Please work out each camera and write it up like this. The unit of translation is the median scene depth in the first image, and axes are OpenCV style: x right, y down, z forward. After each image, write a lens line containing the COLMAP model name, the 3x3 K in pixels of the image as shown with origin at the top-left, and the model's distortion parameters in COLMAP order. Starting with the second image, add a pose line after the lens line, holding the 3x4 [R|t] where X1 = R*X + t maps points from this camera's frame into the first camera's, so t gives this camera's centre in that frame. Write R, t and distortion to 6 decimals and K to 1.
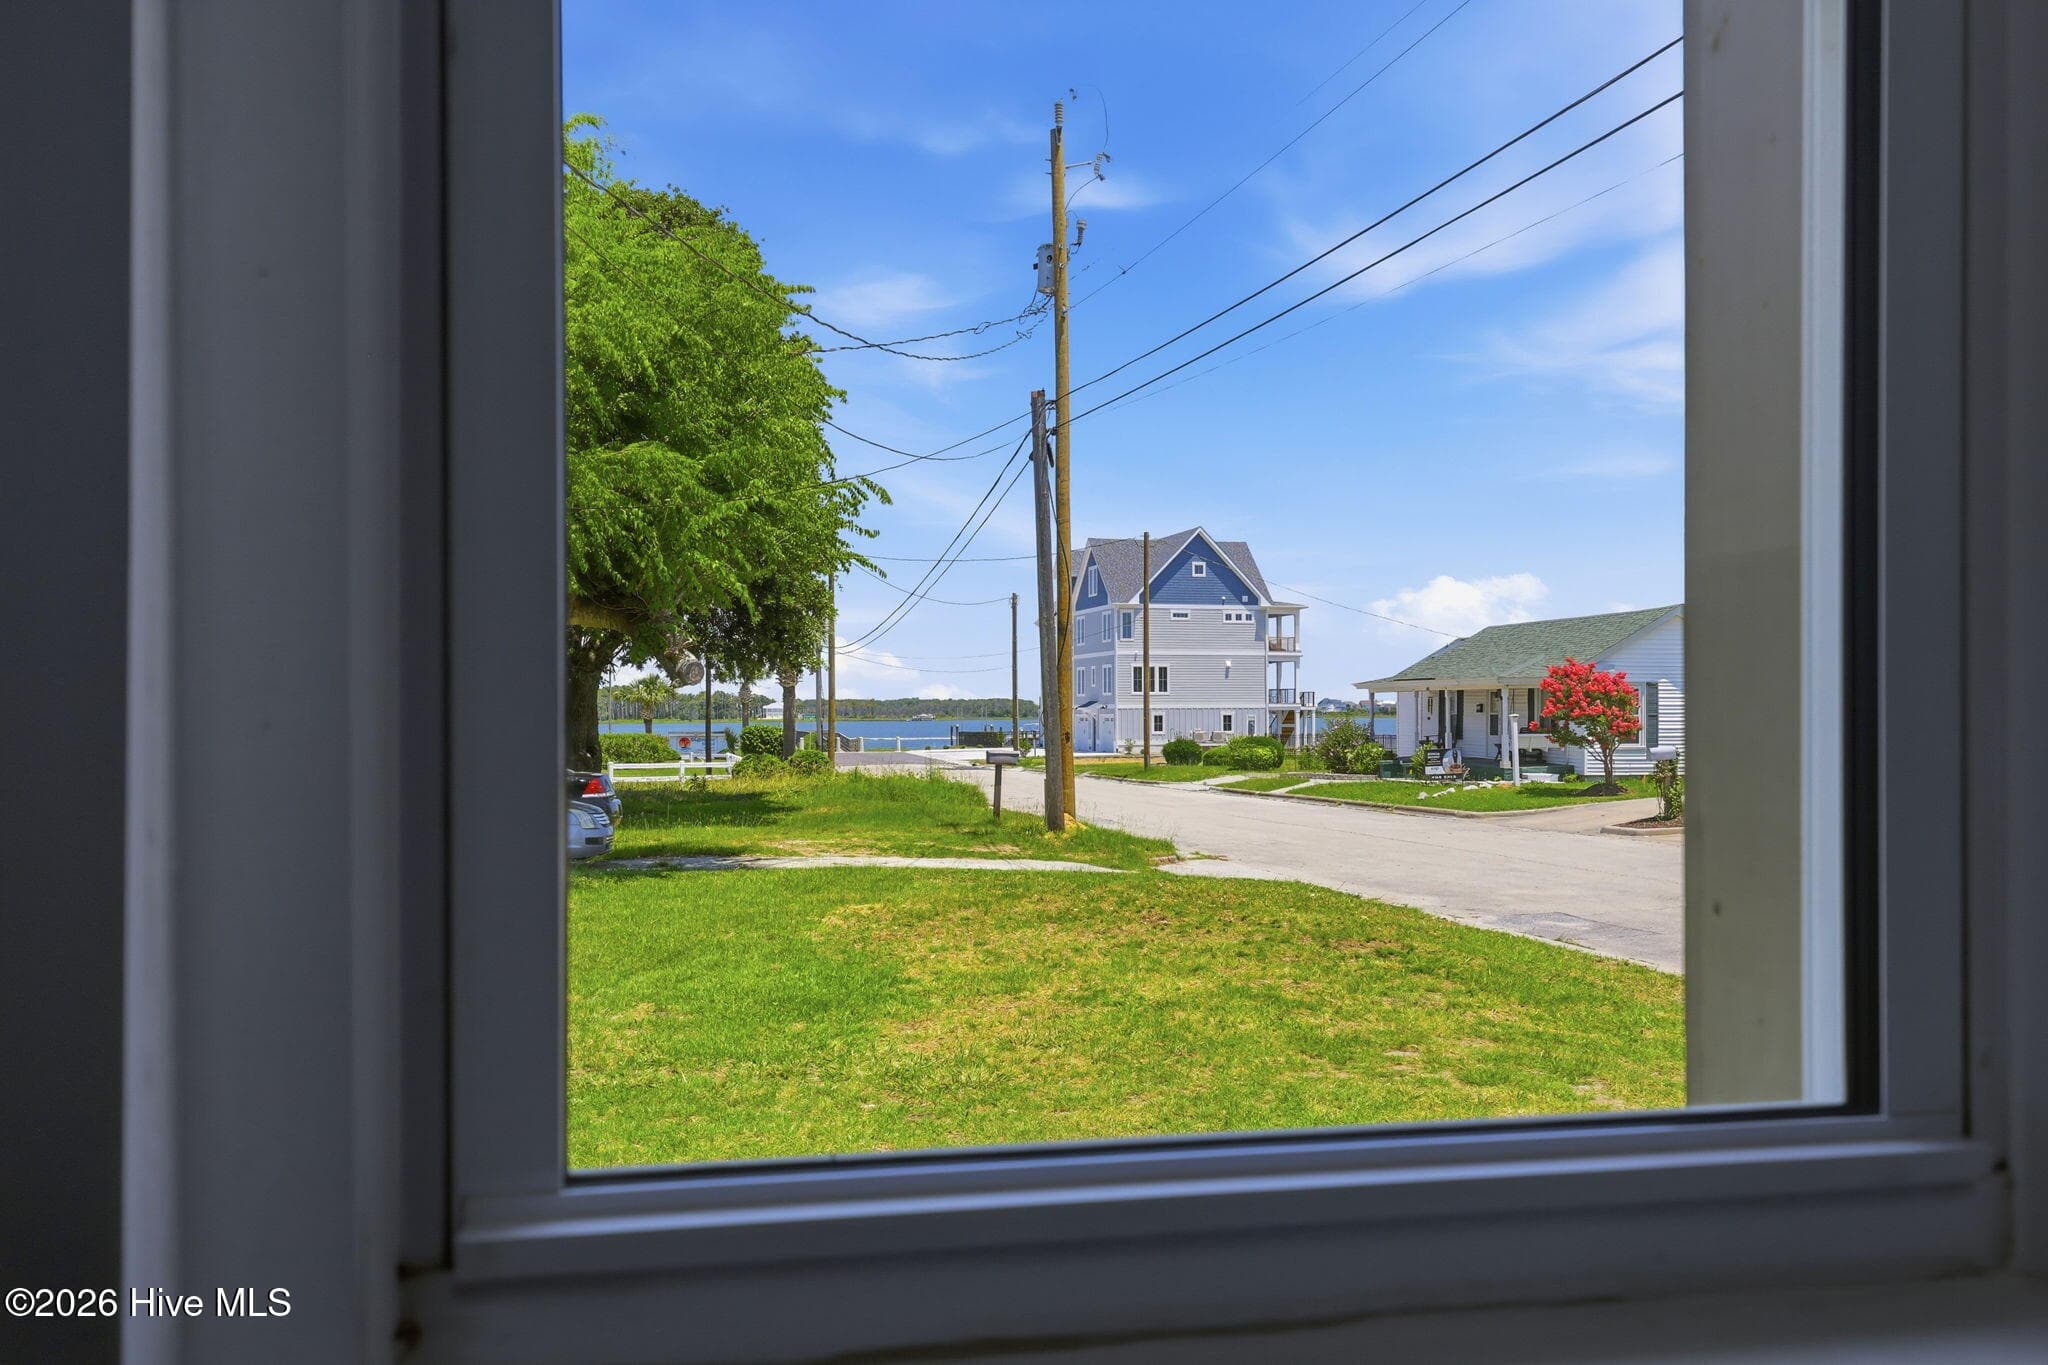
lens RADIAL K [[1584.2, 0, 1023.7], [0, 1584.2, 716.5], [0, 0, 1]] dist [-0.005837, 0.000231]
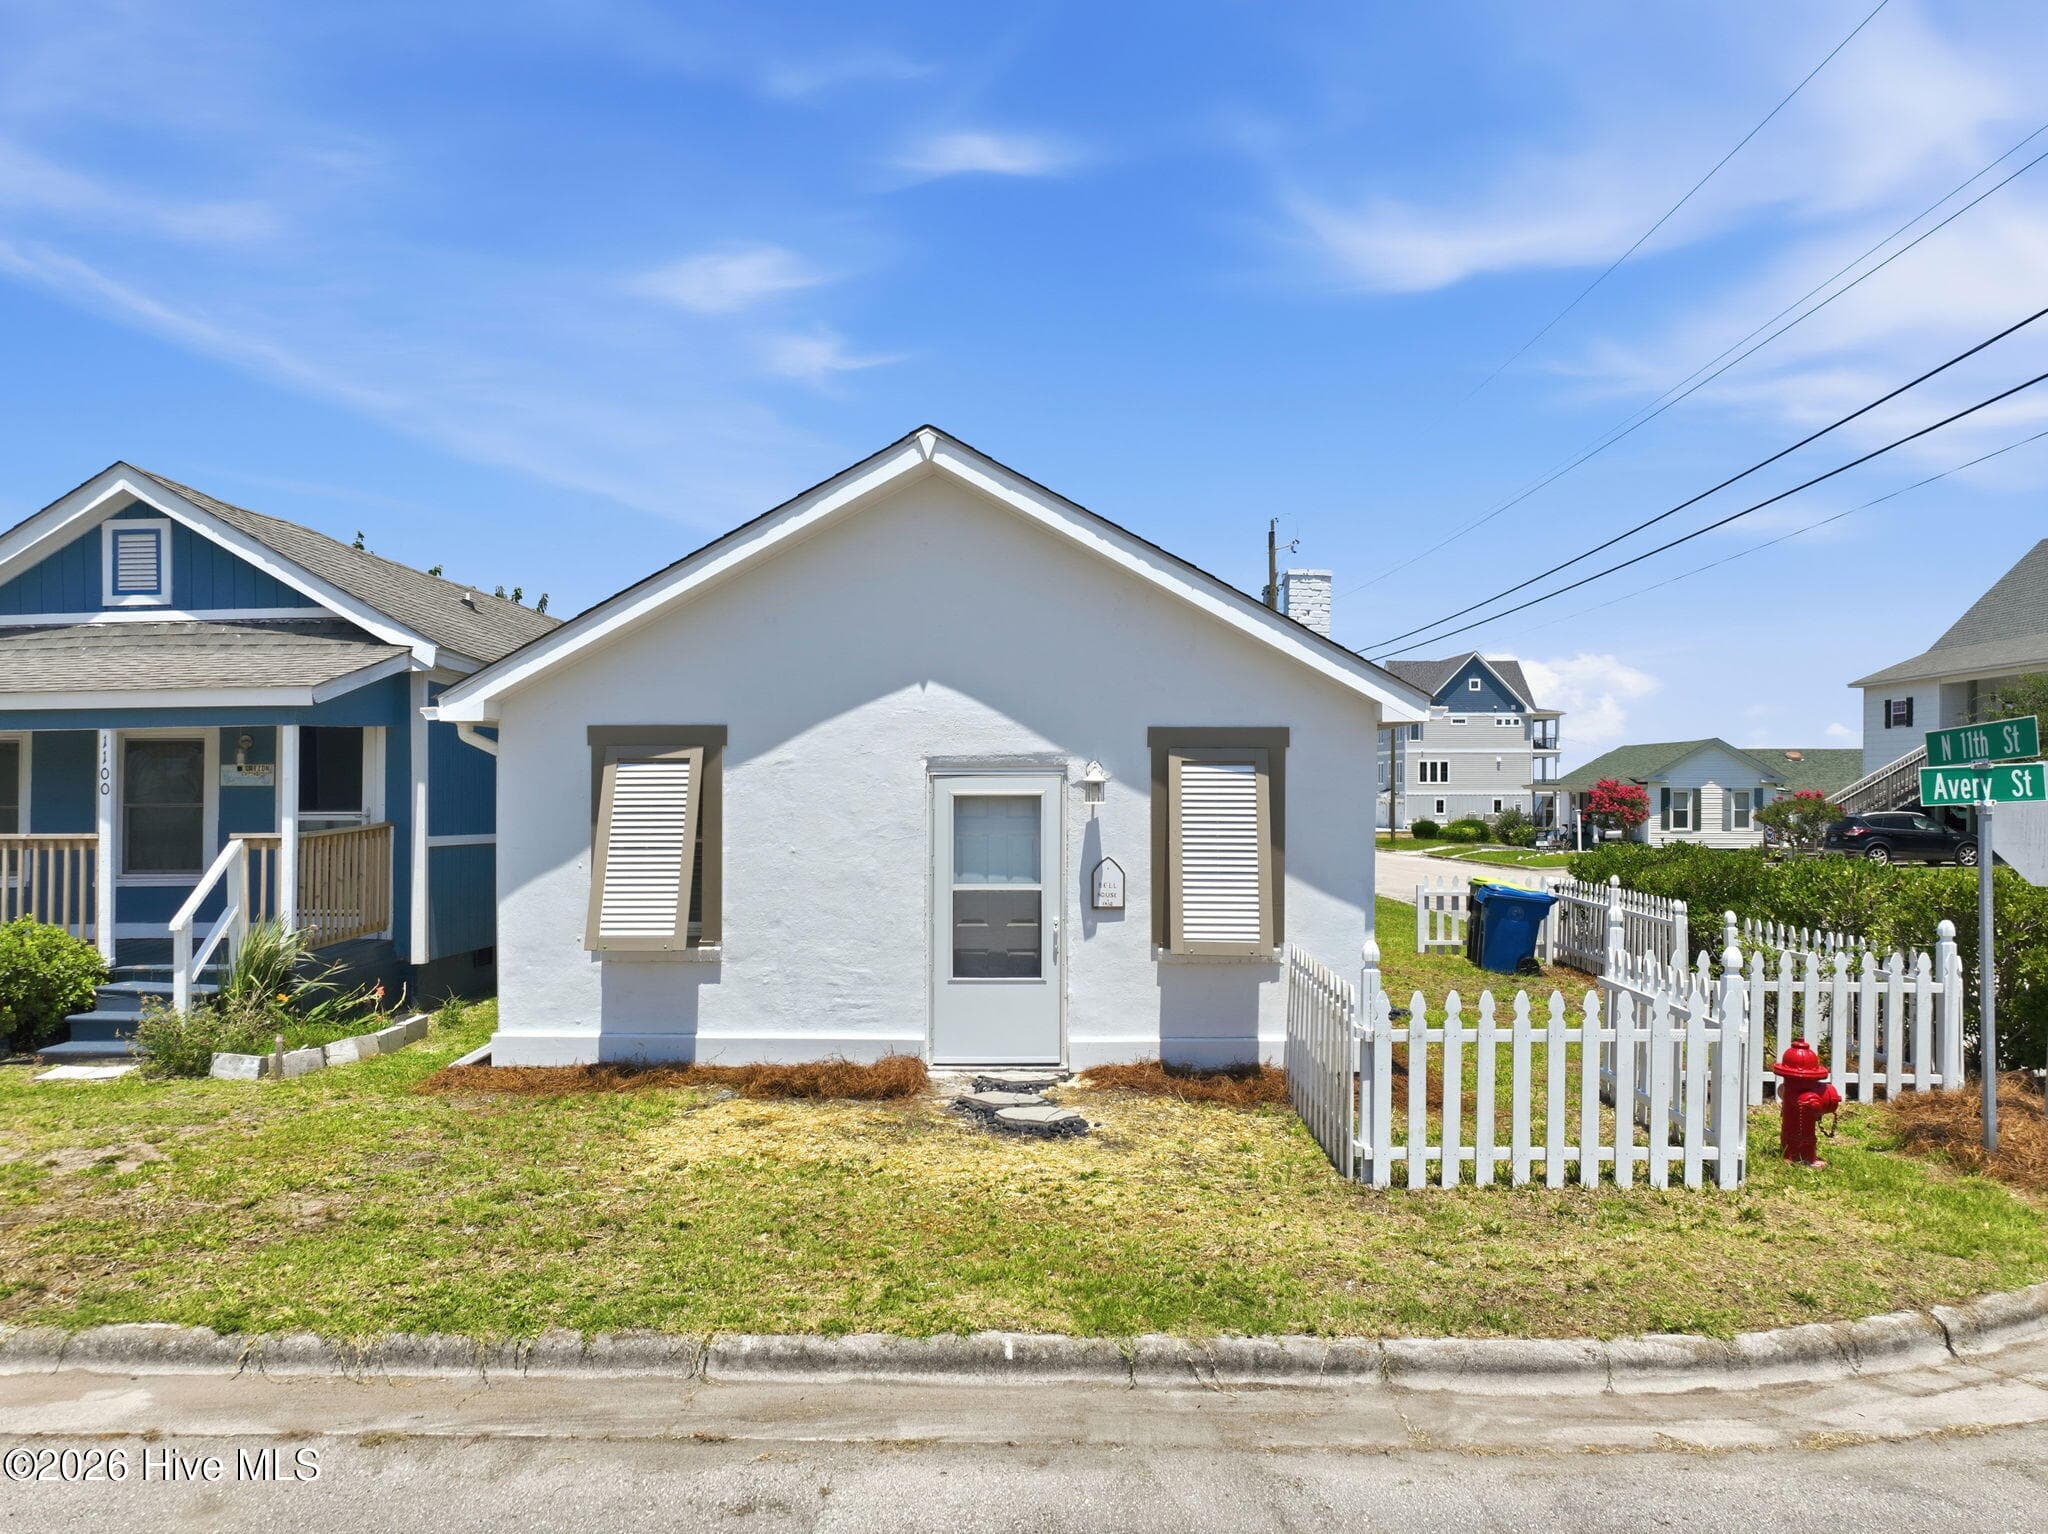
lens RADIAL K [[1455.9, 0, 1029.3], [0, 1455.9, 773.4], [0, 0, 1]] dist [0.001121, 0.006873]
pose [[0.972403, 0.002318, -0.233296, 0.045770], [-0.005239, 0.999915, -0.011904, -0.007932], [0.233249, 0.012798, 0.972333, -0.271598]]
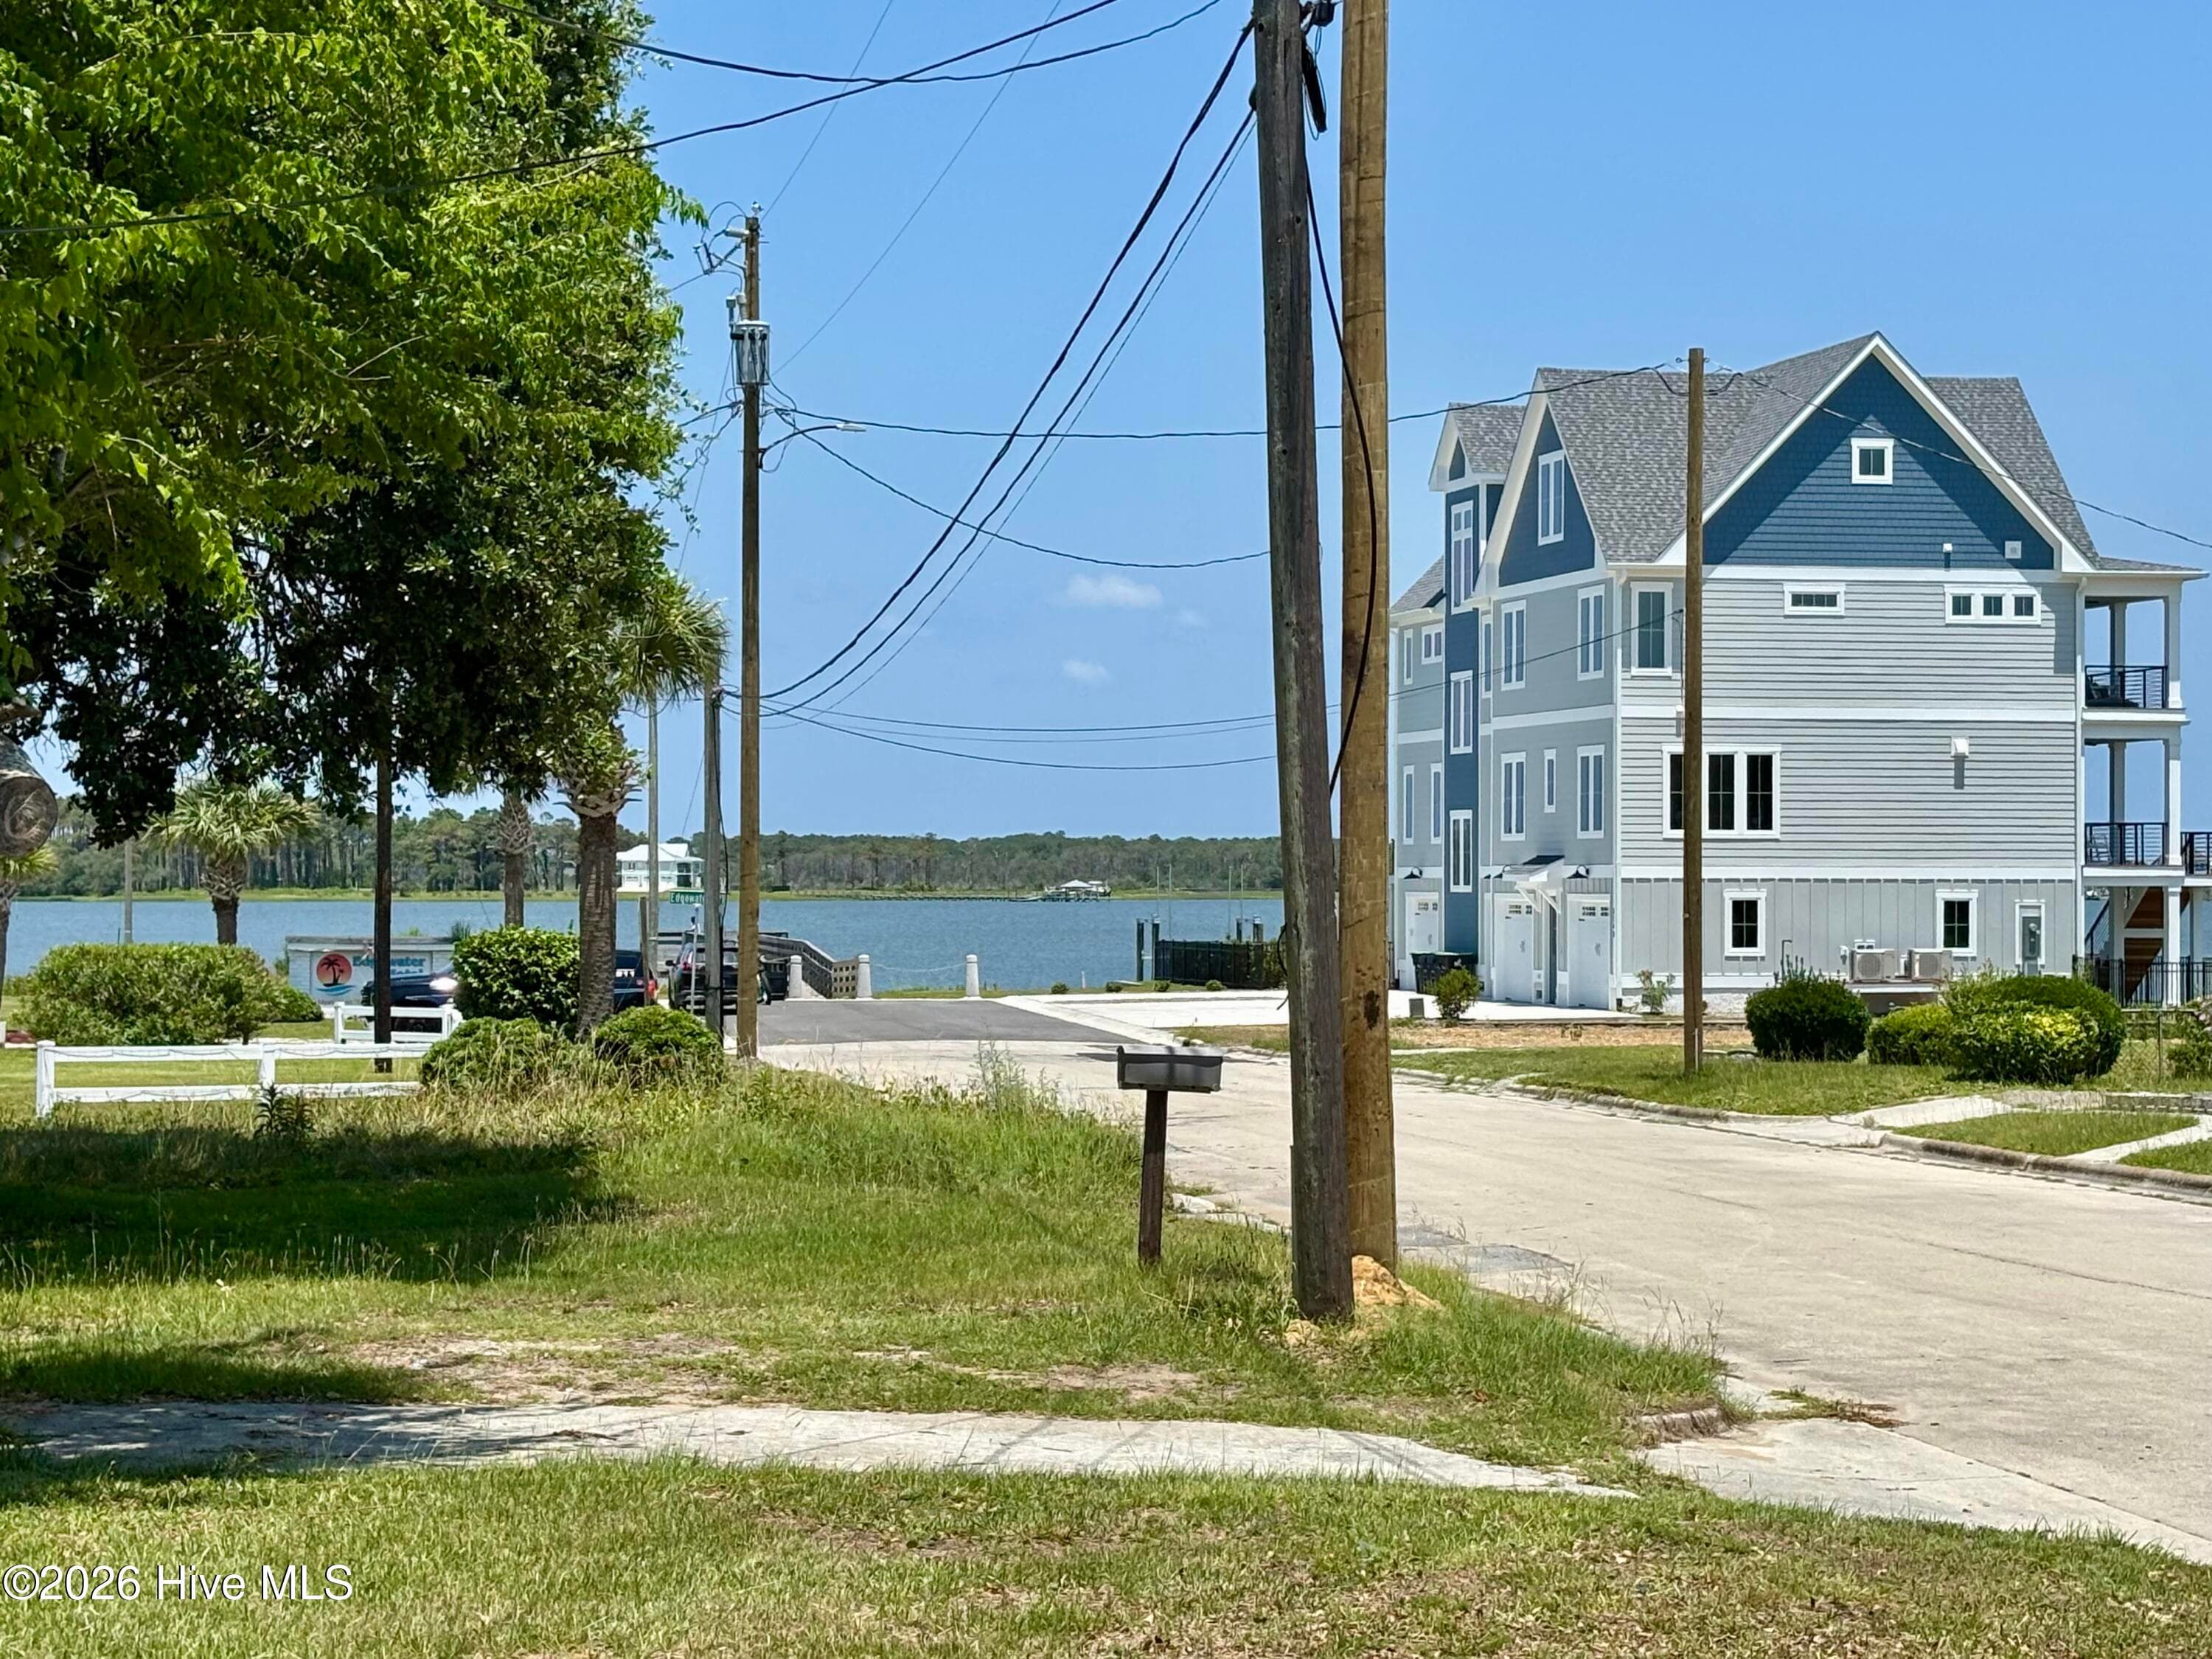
lens RADIAL K [[4596.2, 0, 1106.6], [0, 4596.2, 840.0], [0, 0, 1]] dist [0.179586, 0.000000]
pose [[0.998331, 0.006945, -0.057339, 0.007945], [-0.007541, 0.999920, -0.010180, -0.002991], [0.057264, 0.010595, 0.998303, 0.028424]]
